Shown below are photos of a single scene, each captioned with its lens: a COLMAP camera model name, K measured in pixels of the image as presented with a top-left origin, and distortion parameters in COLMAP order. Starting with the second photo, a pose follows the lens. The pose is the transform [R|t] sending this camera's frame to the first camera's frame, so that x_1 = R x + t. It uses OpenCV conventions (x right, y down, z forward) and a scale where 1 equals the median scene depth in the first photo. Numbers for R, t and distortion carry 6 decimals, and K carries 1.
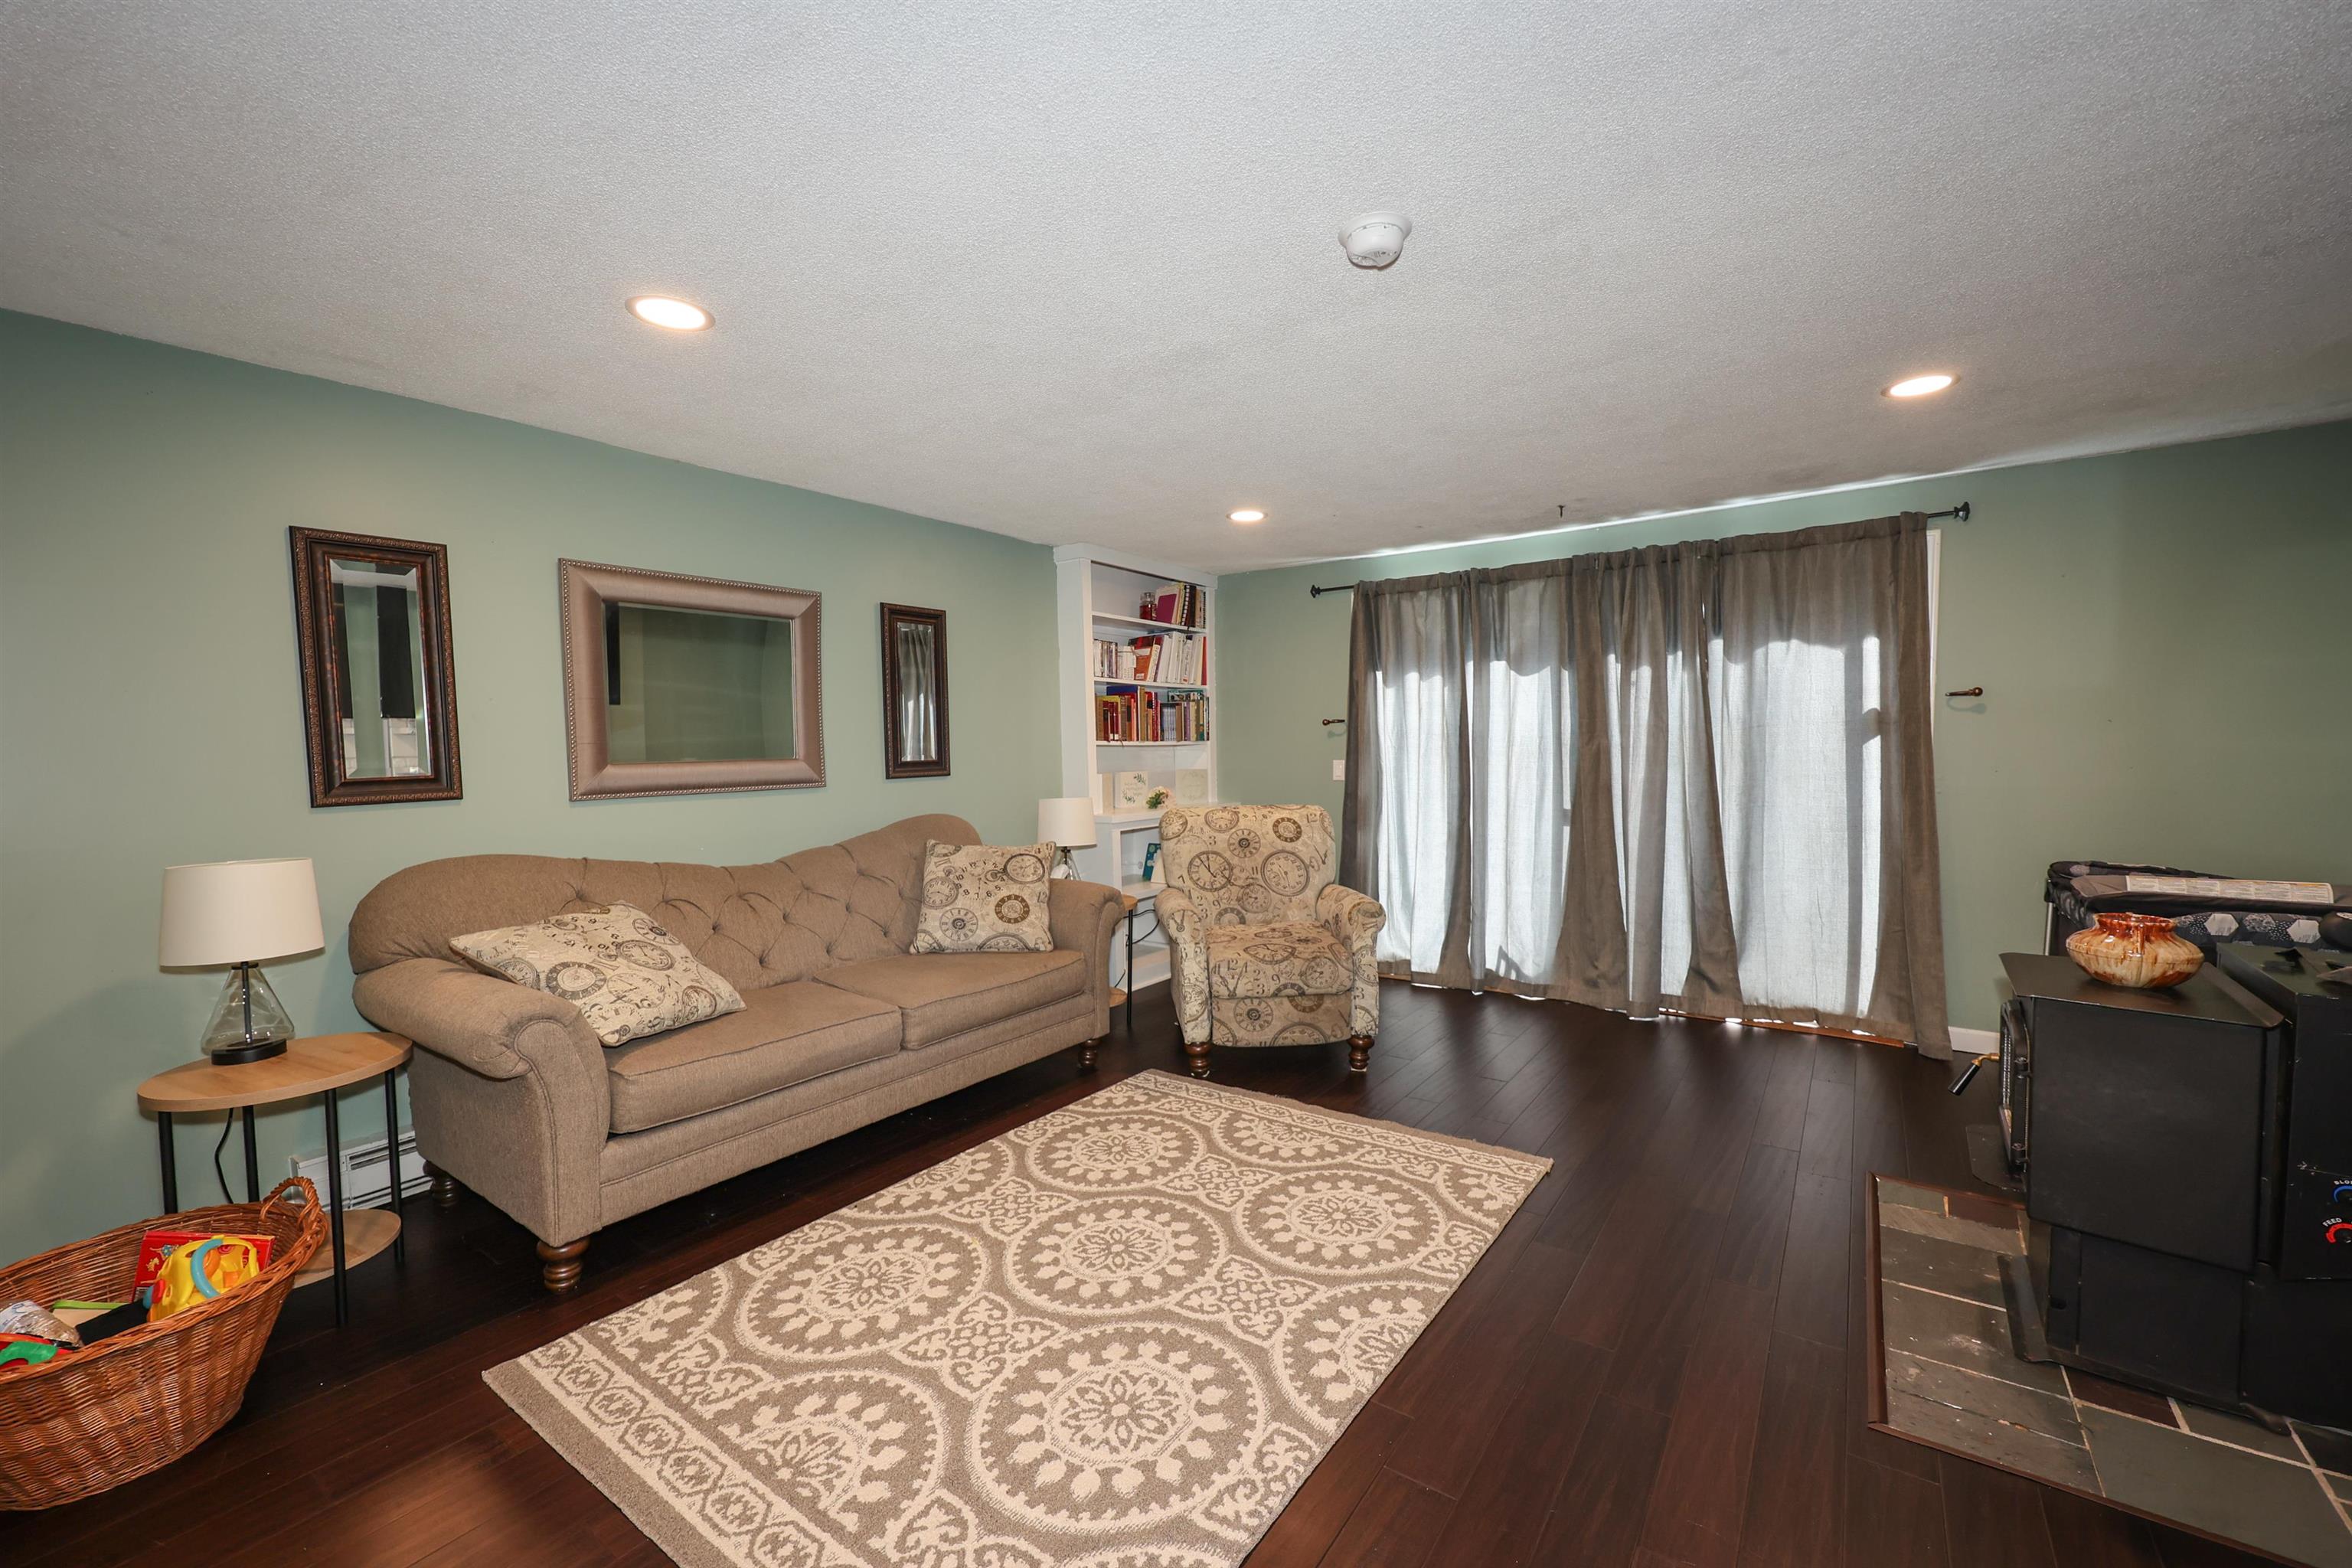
lens RADIAL K [[949.2, 0, 1178.2], [0, 949.2, 787.8], [0, 0, 1]] dist [0.003110, 0.000003]
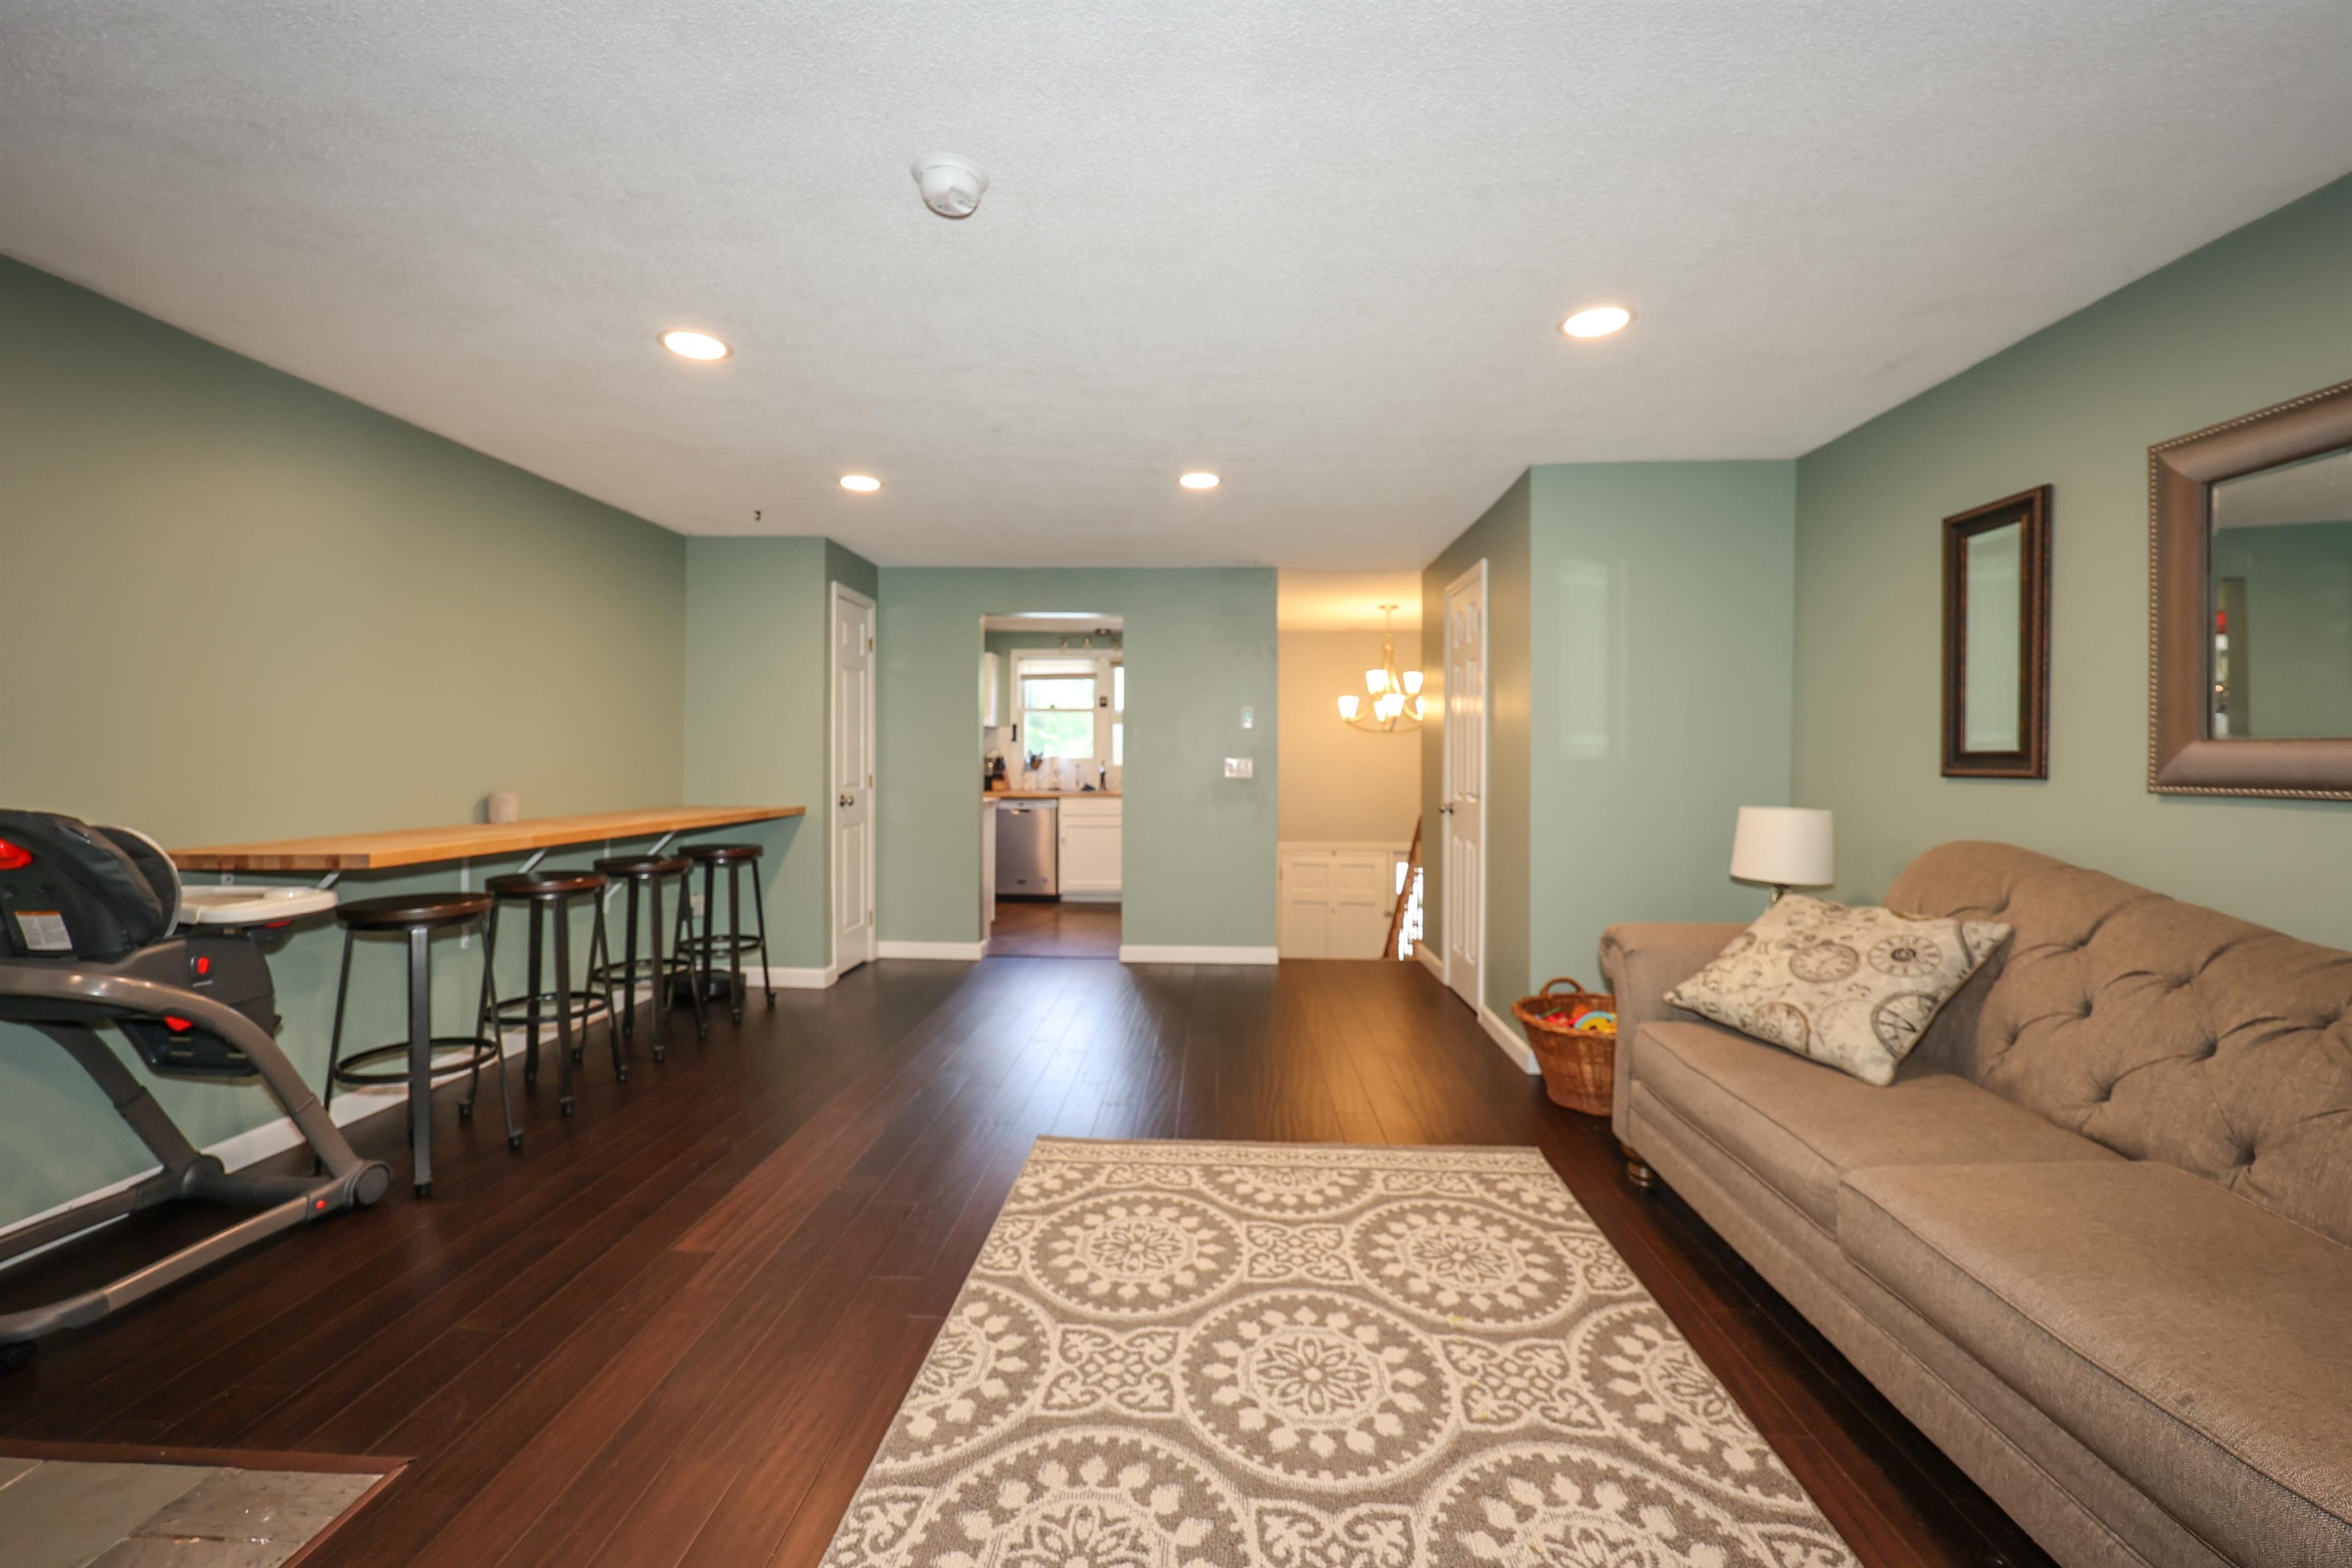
lens RADIAL K [[961.7, 0, 1175.7], [0, 961.7, 779.2], [0, 0, 1]] dist [0.001703, -0.000001]
pose [[-0.837021, 0.027317, -0.546488, 0.290379], [-0.015428, 0.997178, 0.073475, -0.030526], [0.546953, 0.069932, -0.834237, 1.030764]]
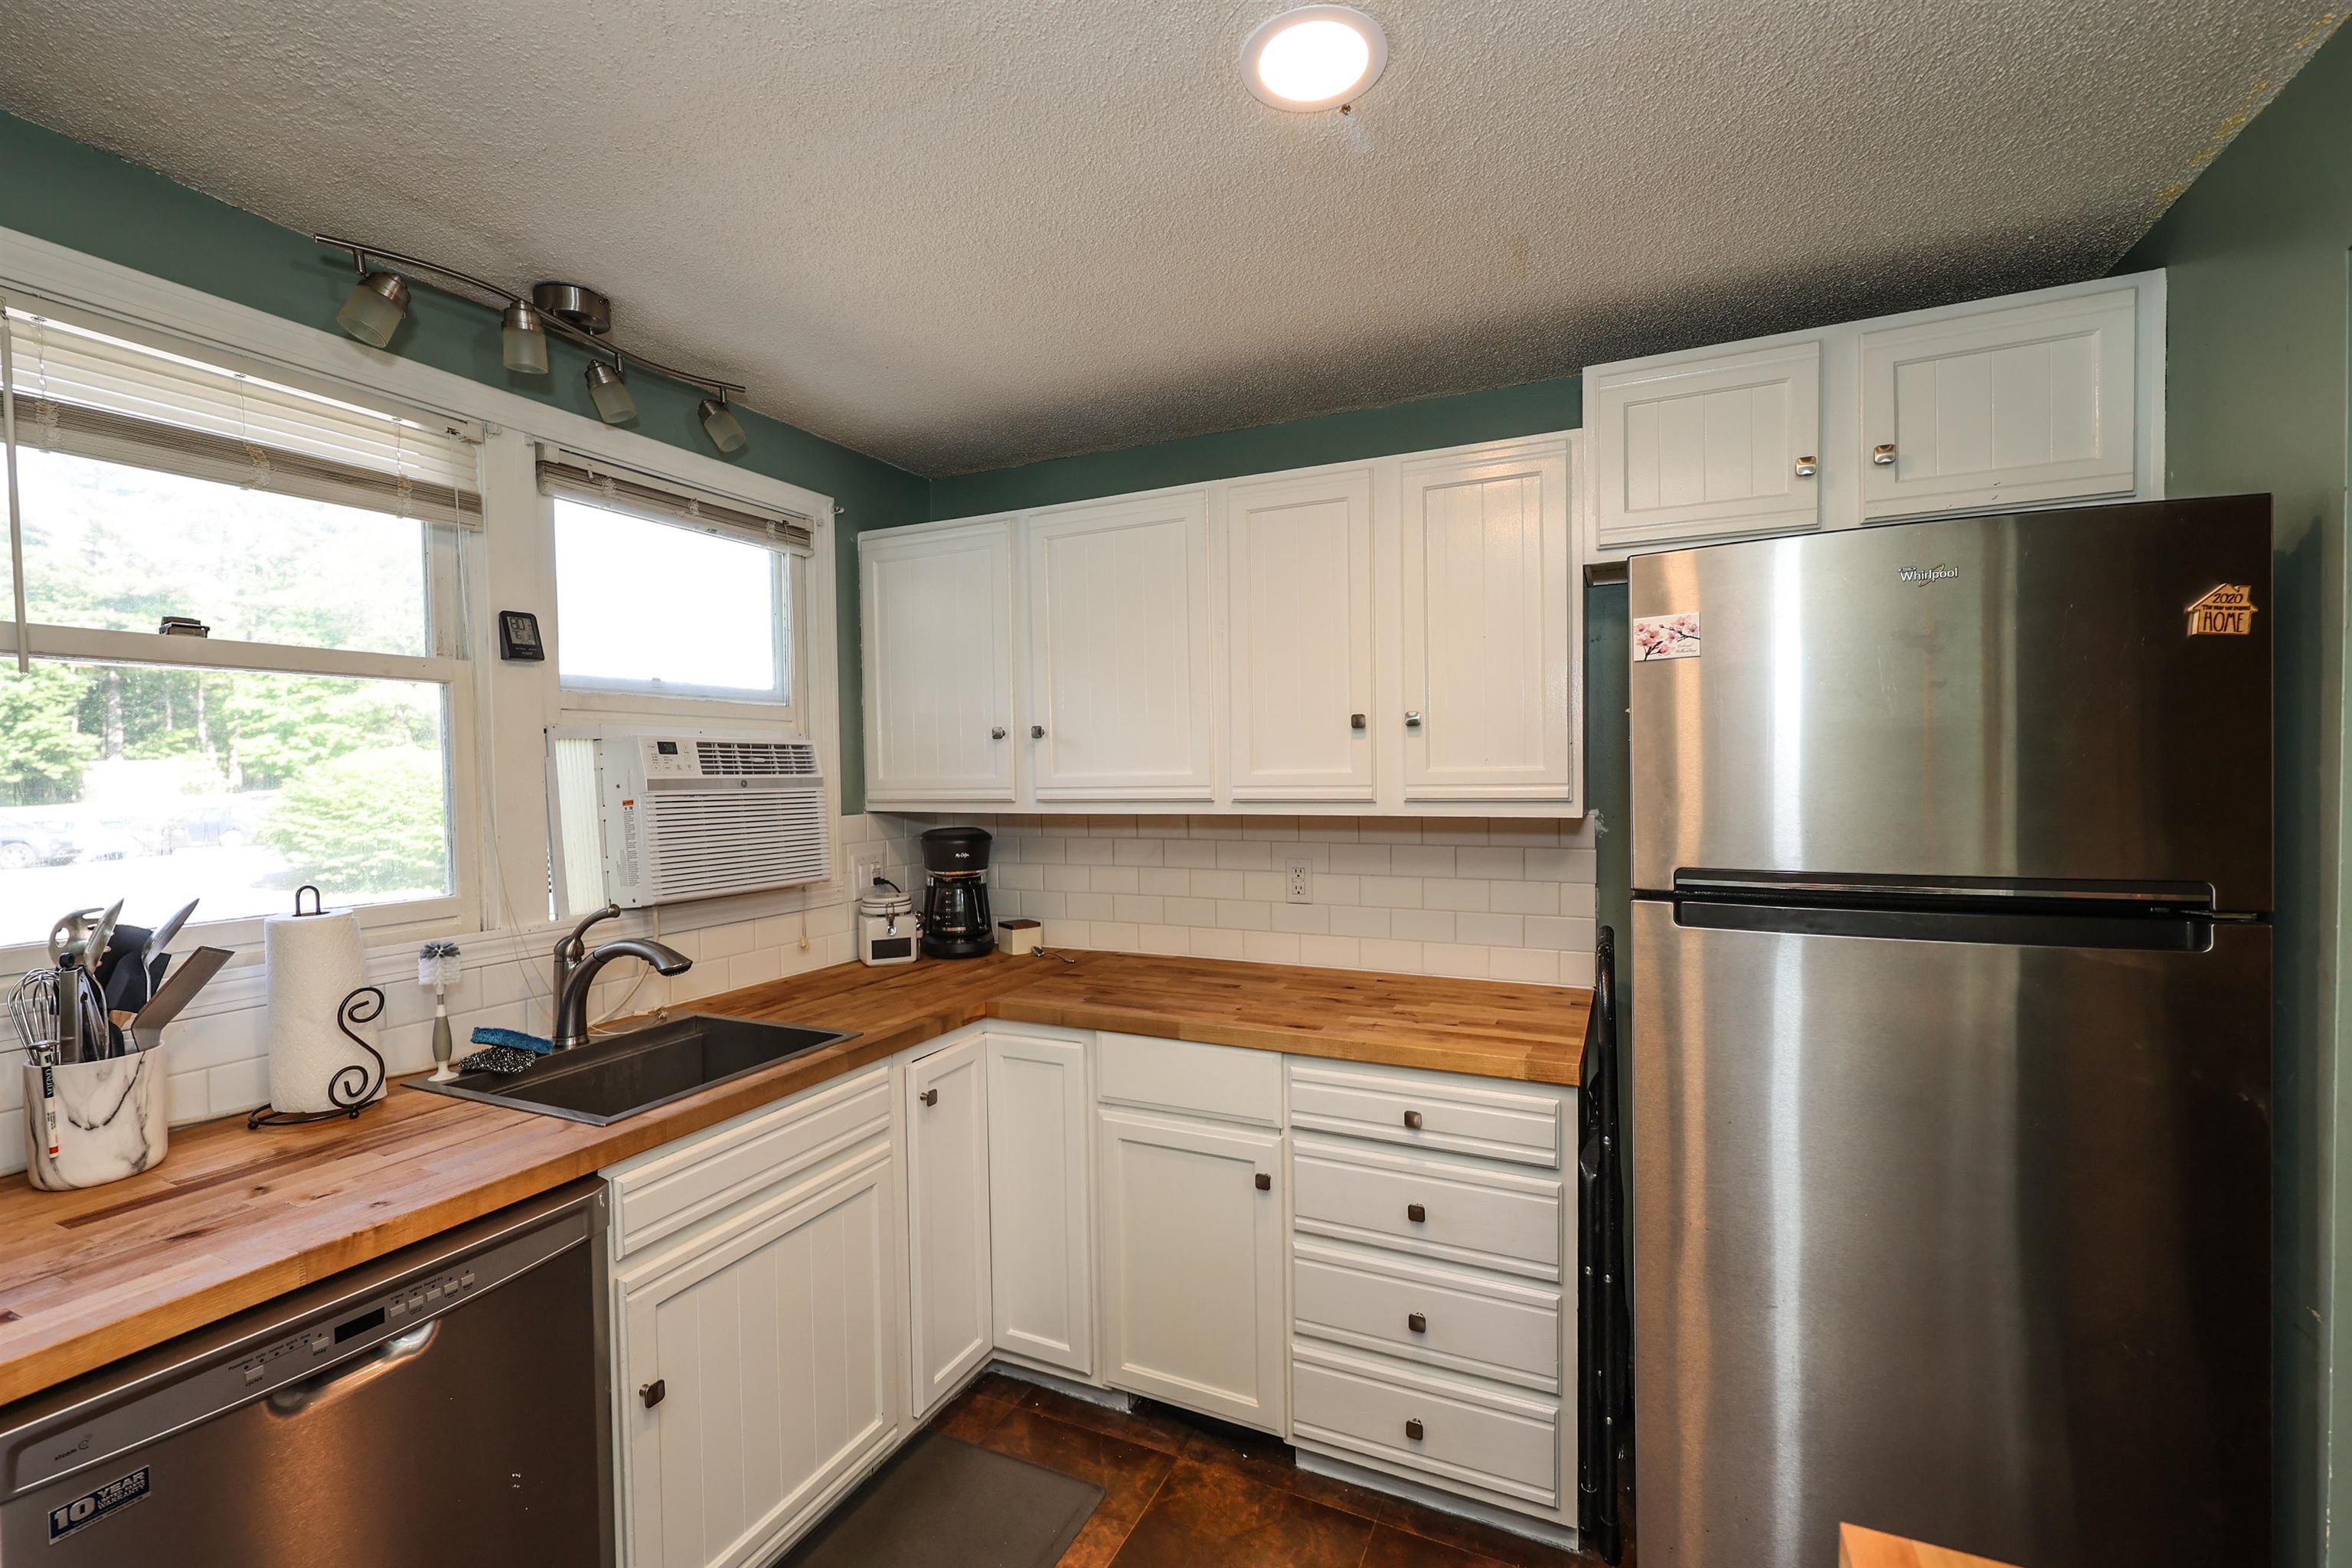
lens RADIAL K [[987.2, 0, 1172.4], [0, 987.2, 792.0], [0, 0, 1]] dist [0.000649, -0.000393]
pose [[0.186583, 0.038496, -0.981685, -0.266287], [-0.041299, 0.998656, 0.031312, 0.007340], [0.981571, 0.034701, 0.187922, -0.789415]]
